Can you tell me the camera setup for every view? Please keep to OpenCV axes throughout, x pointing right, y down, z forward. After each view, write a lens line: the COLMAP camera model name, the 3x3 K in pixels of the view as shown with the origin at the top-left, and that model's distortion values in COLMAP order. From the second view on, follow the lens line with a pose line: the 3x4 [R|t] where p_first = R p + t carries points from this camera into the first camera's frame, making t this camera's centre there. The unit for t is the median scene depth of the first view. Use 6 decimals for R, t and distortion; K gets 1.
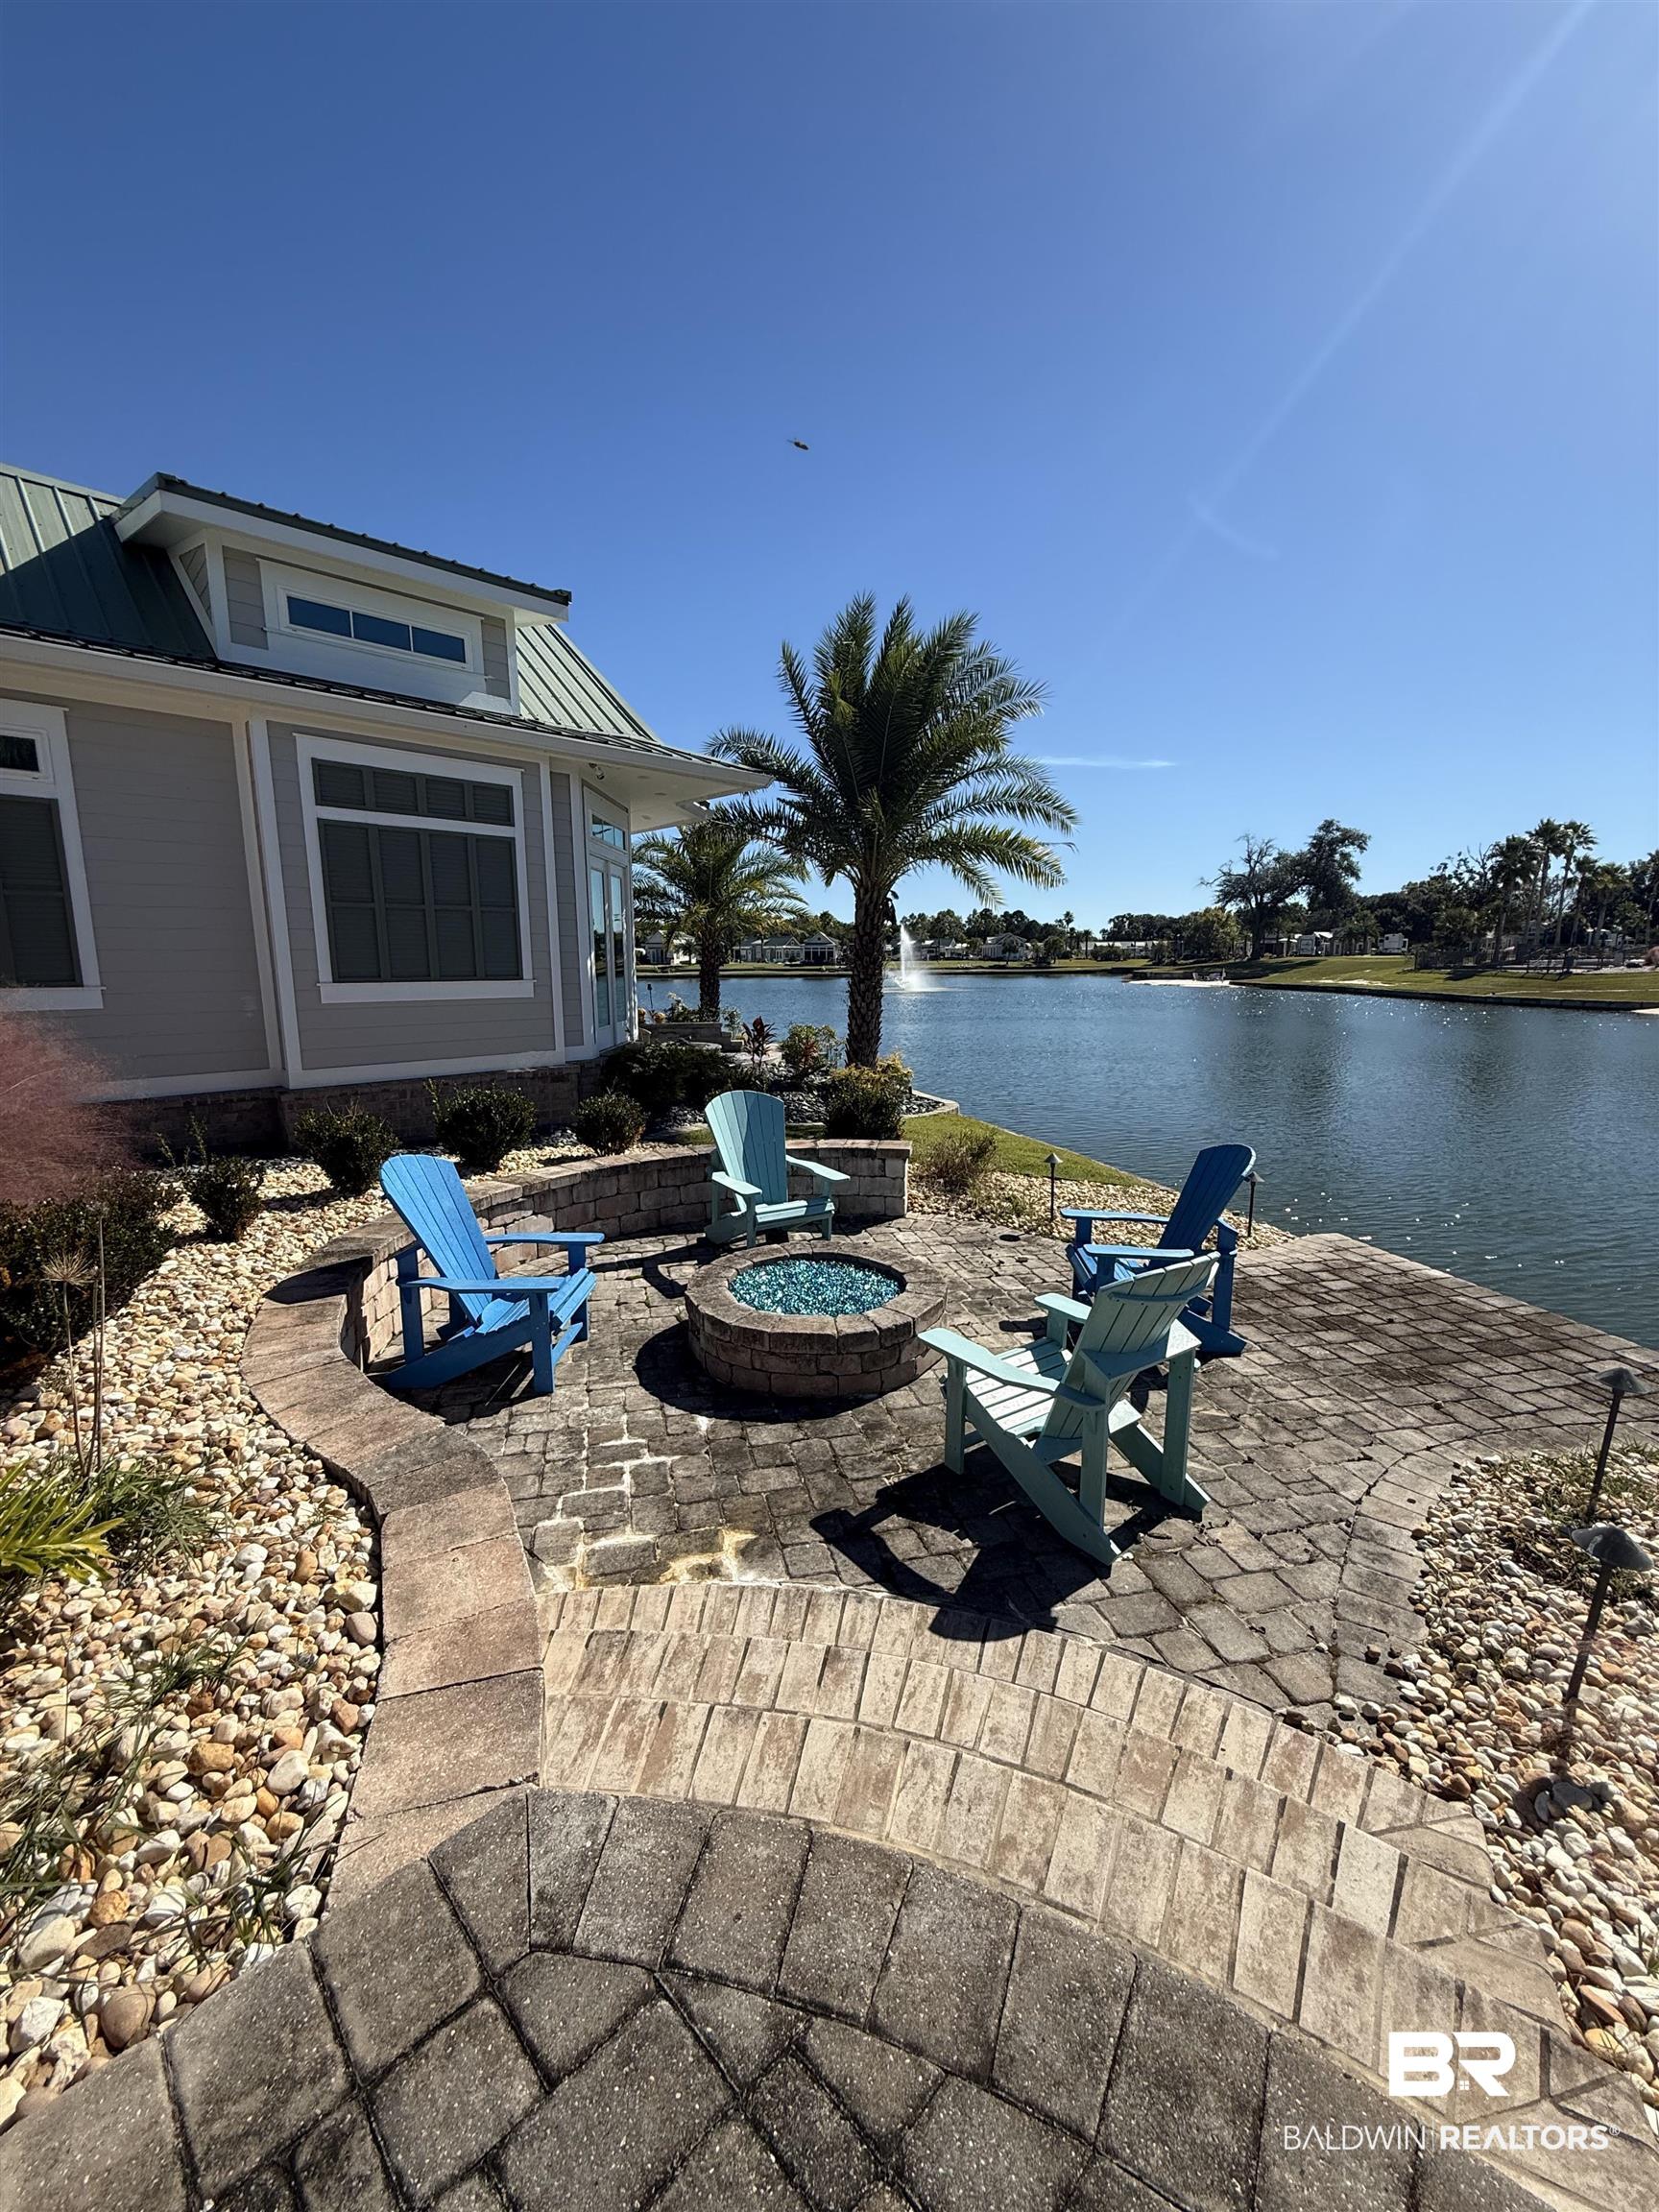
lens RADIAL K [[897.6, 0, 823.1], [0, 897.6, 1110.6], [0, 0, 1]] dist [-0.000058, 0.000179]
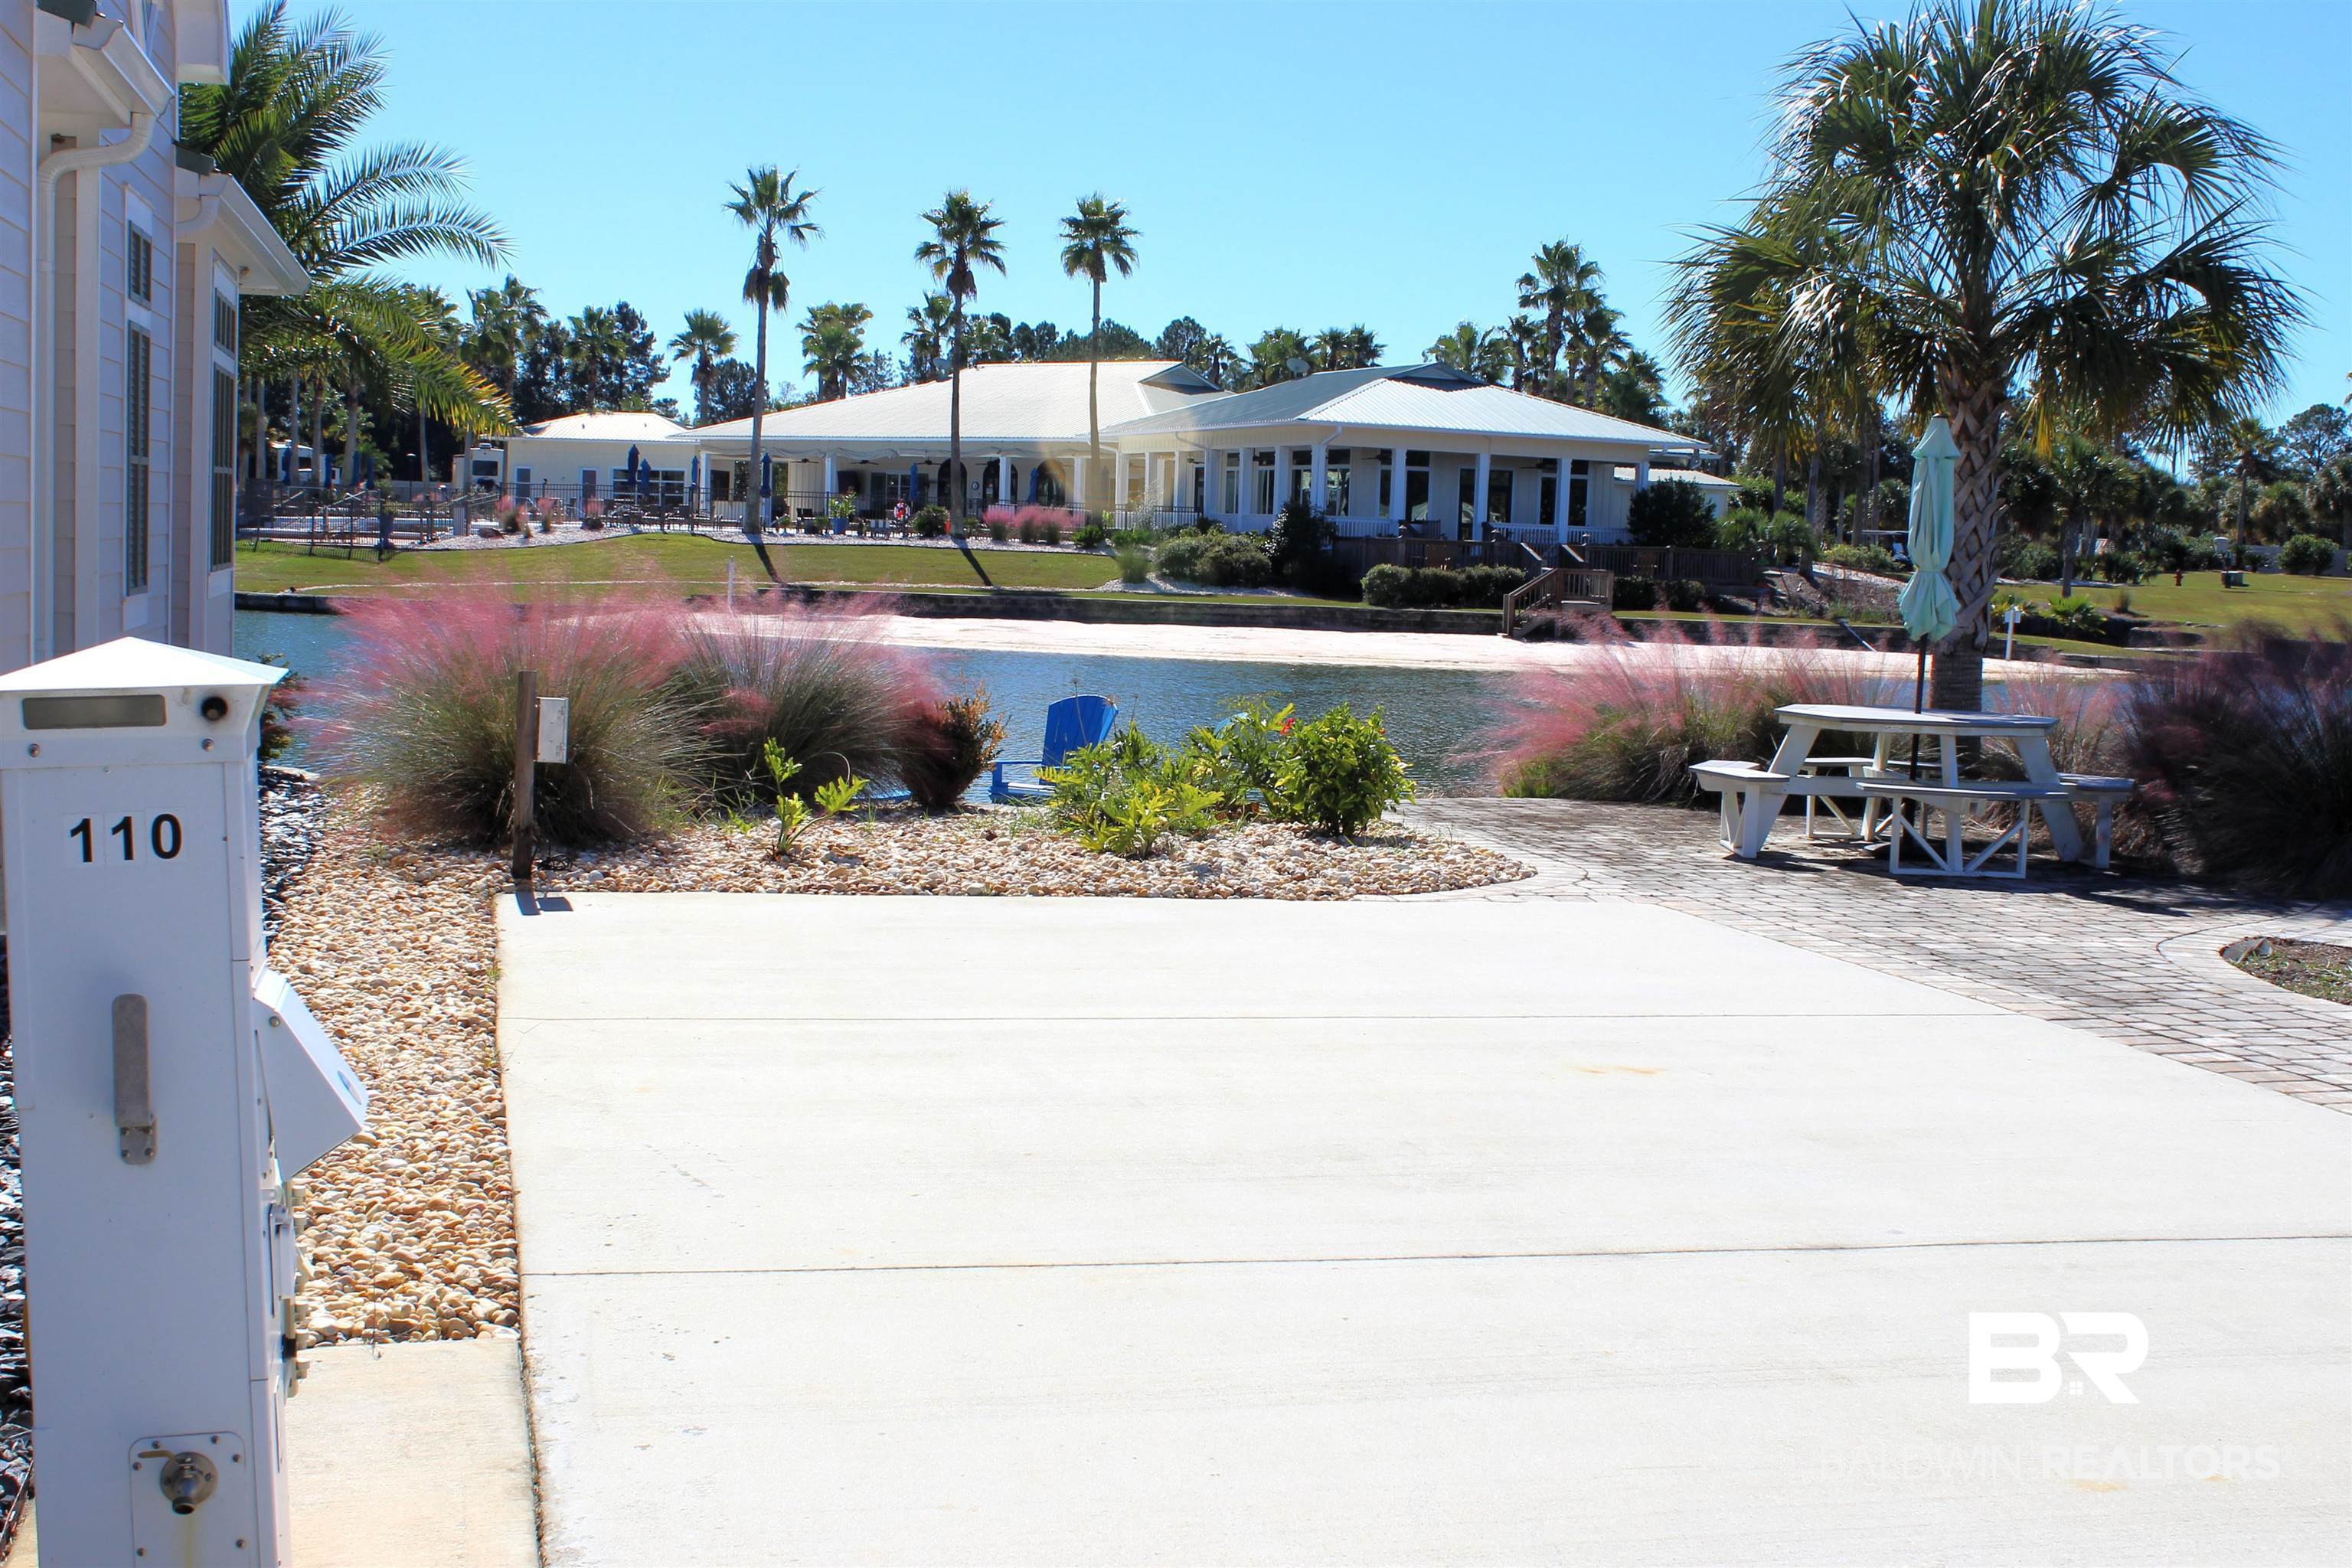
lens RADIAL K [[2677.2, 0, 1176.0], [0, 2677.2, 784.0], [0, 0, 1]] dist [-0.100380, 0.010192]
pose [[0.512147, -0.061682, 0.856680, -2.147327], [0.109149, 0.994005, 0.006318, 0.119433], [-0.851934, 0.090270, 0.515809, -0.914748]]
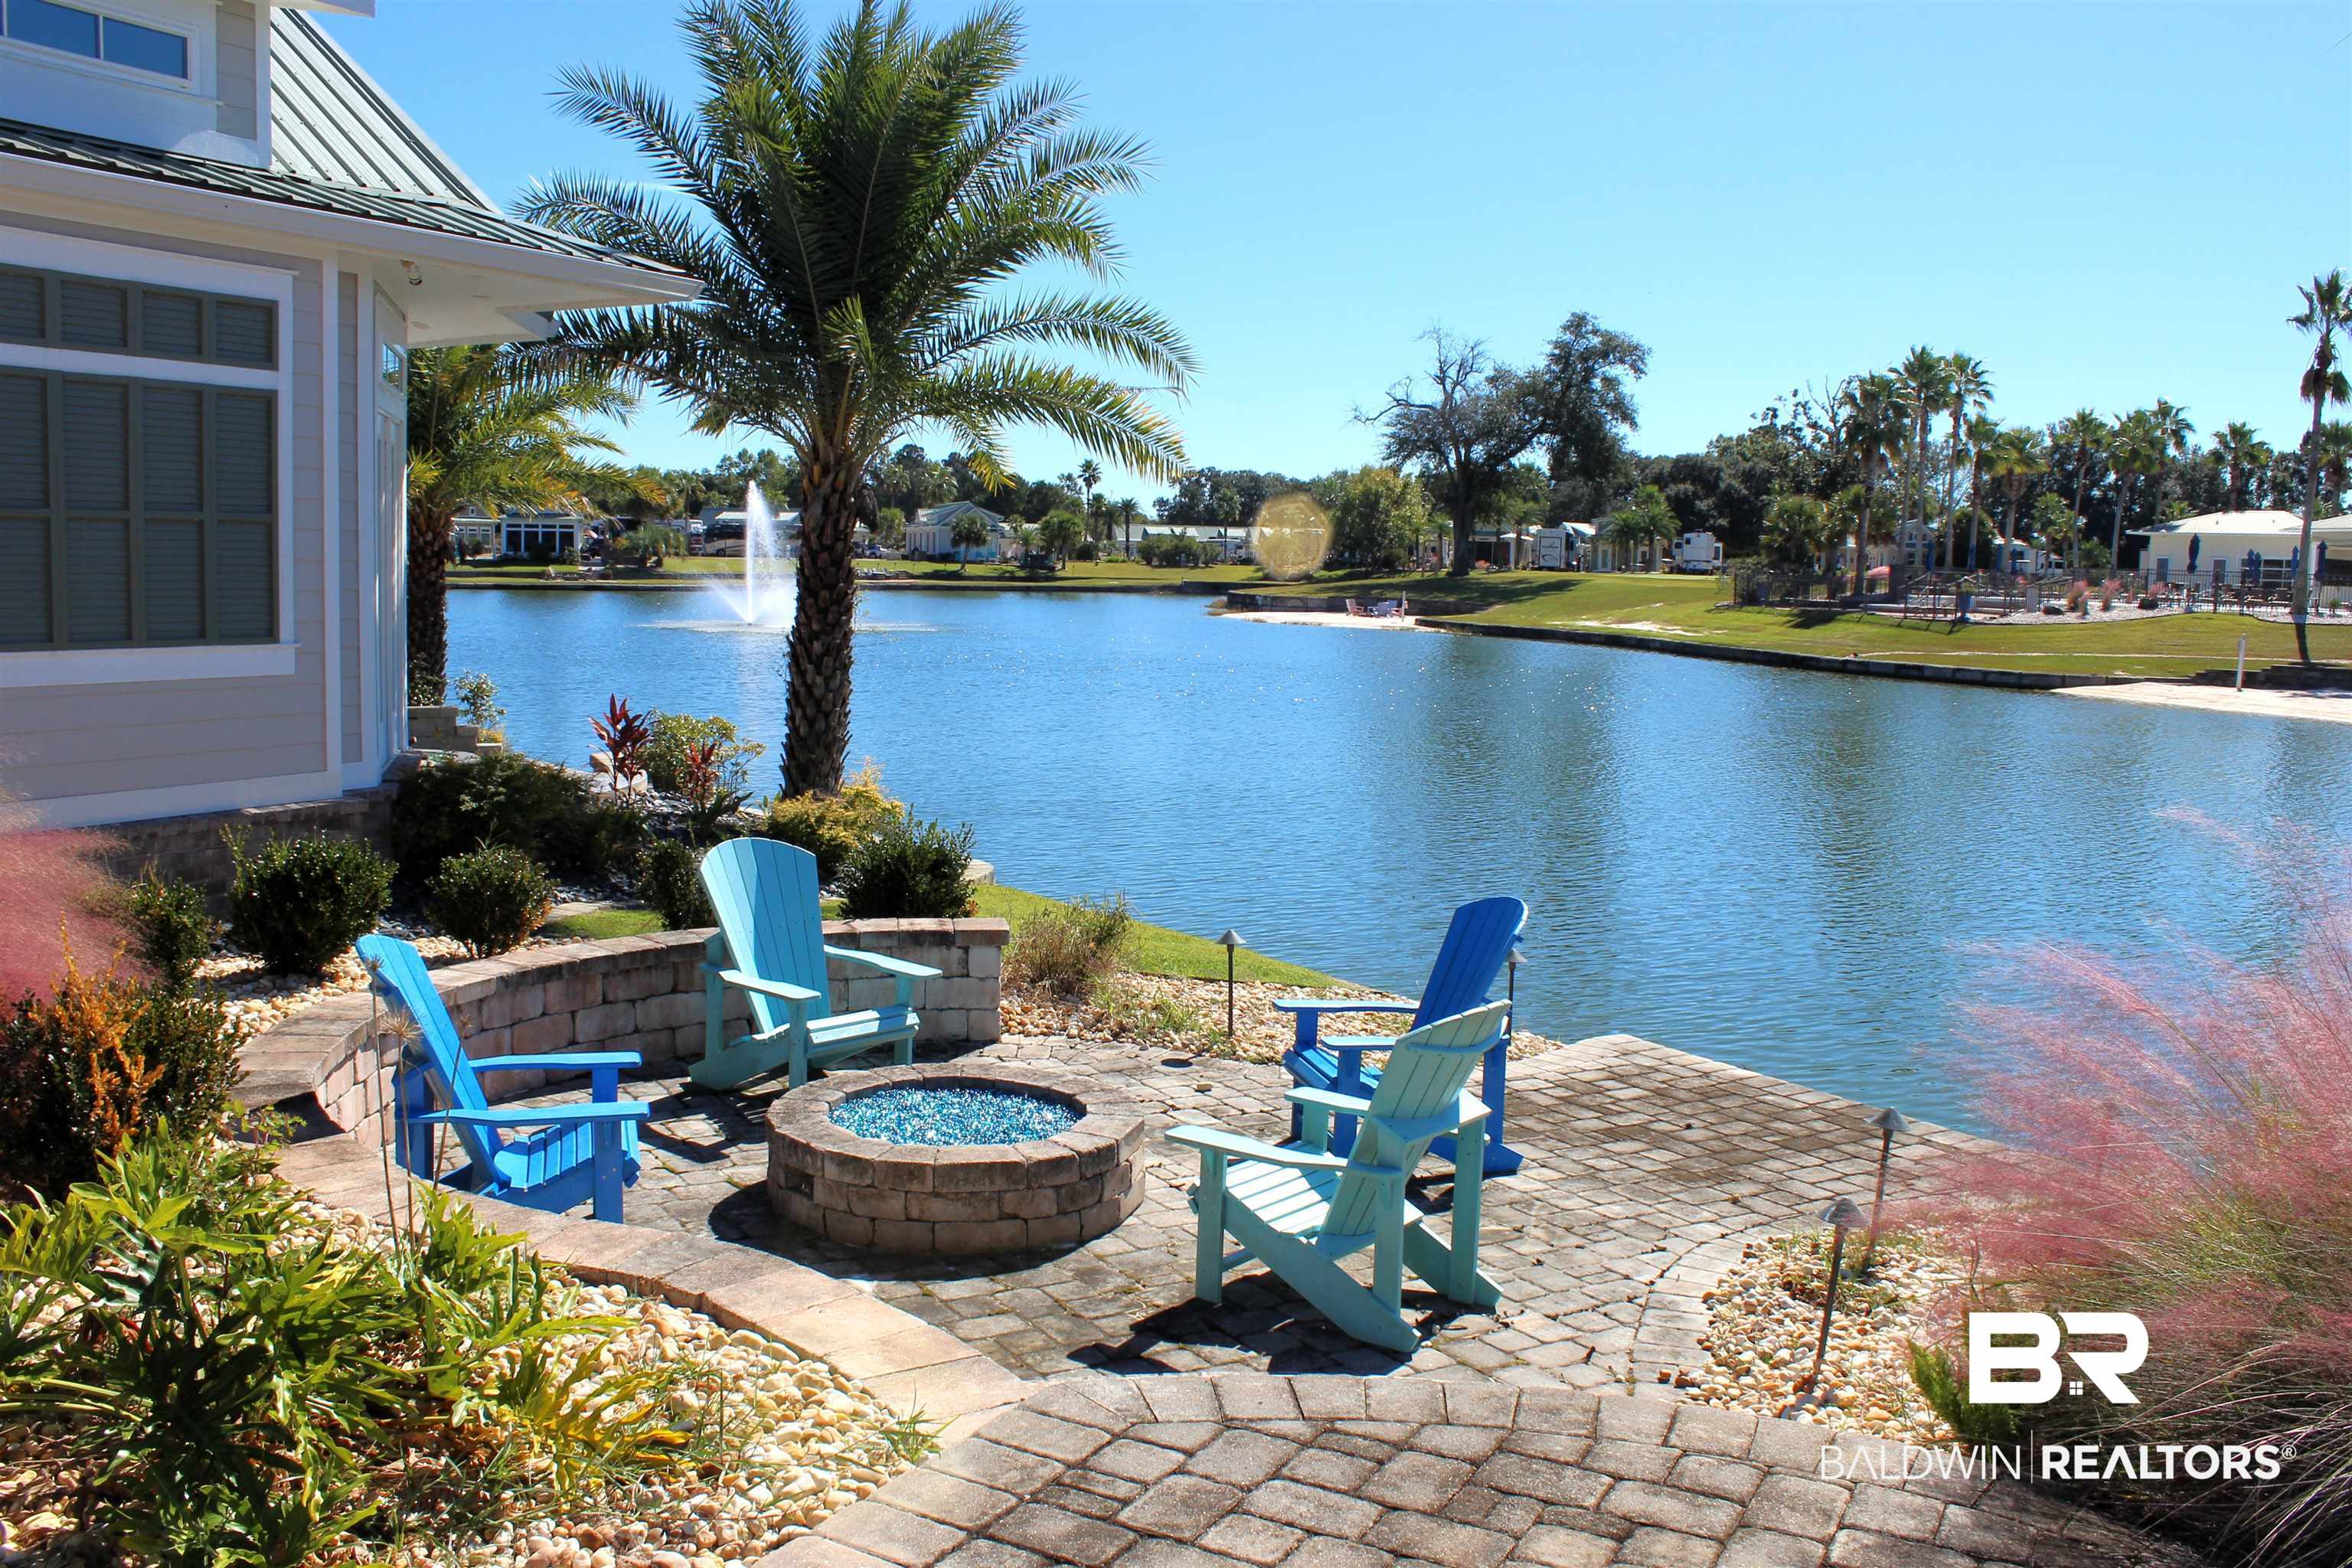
lens RADIAL K [[2032.2, 0, 1174.0], [0, 2032.2, 771.4], [0, 0, 1]] dist [-0.172610, 0.158038]
pose [[0.953768, -0.004411, 0.300510, -0.240486], [0.022527, 0.998129, -0.056846, 0.018057], [-0.299697, 0.060988, 0.952083, -0.414199]]
